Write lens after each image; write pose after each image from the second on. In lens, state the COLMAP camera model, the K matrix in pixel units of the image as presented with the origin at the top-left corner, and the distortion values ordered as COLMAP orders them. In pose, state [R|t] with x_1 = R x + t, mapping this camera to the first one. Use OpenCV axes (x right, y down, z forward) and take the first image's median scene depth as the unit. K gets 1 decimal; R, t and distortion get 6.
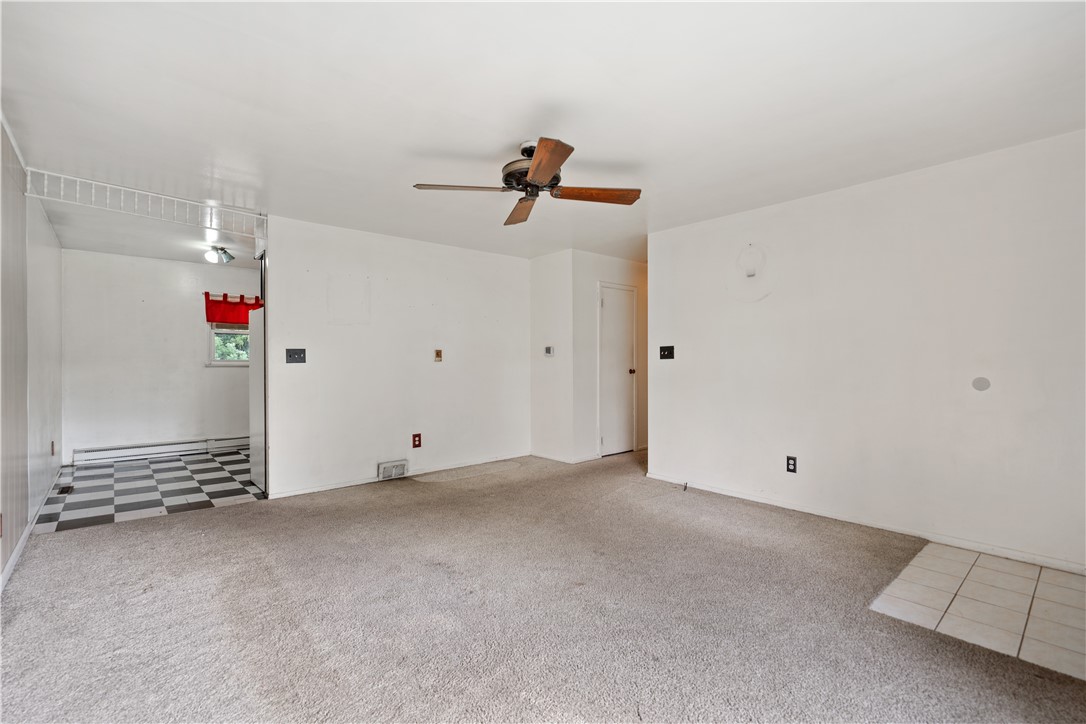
lens RADIAL K [[496.9, 0, 549.8], [0, 496.9, 363.1], [0, 0, 1]] dist [0.003118, 0.001078]
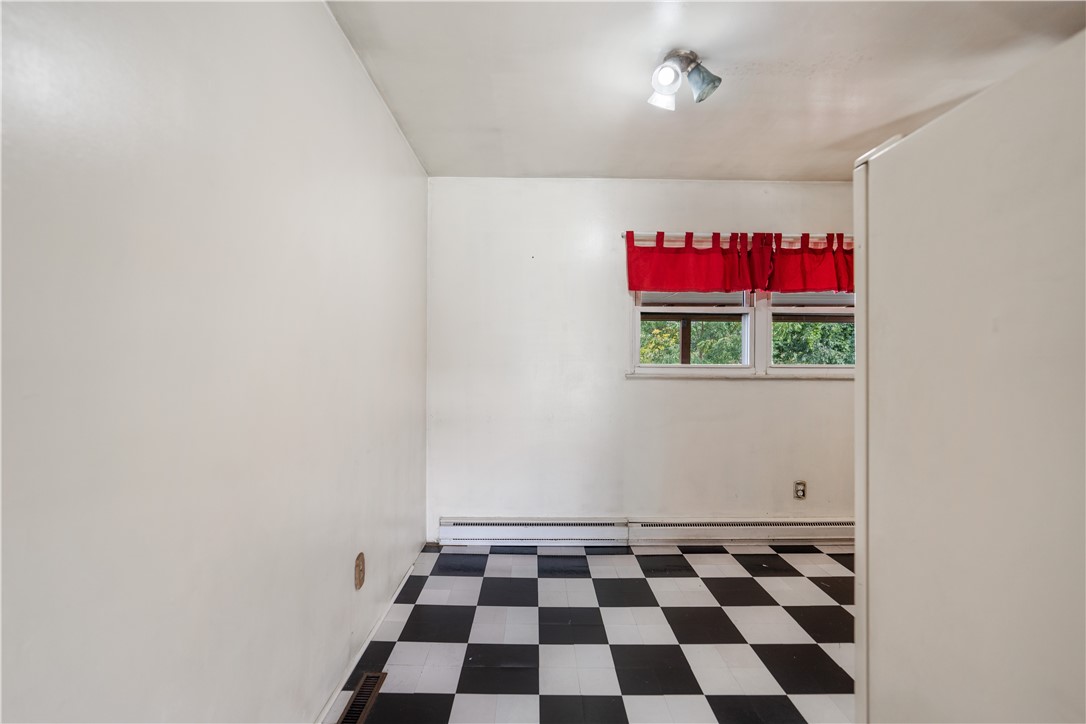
lens RADIAL K [[465.5, 0, 542.2], [0, 465.5, 362.1], [0, 0, 1]] dist [0.000106, 0.000001]
pose [[0.760330, 0.002628, -0.649532, -0.440750], [-0.006995, 0.999967, -0.004142, -0.006433], [0.649500, 0.007693, 0.760323, 0.571976]]
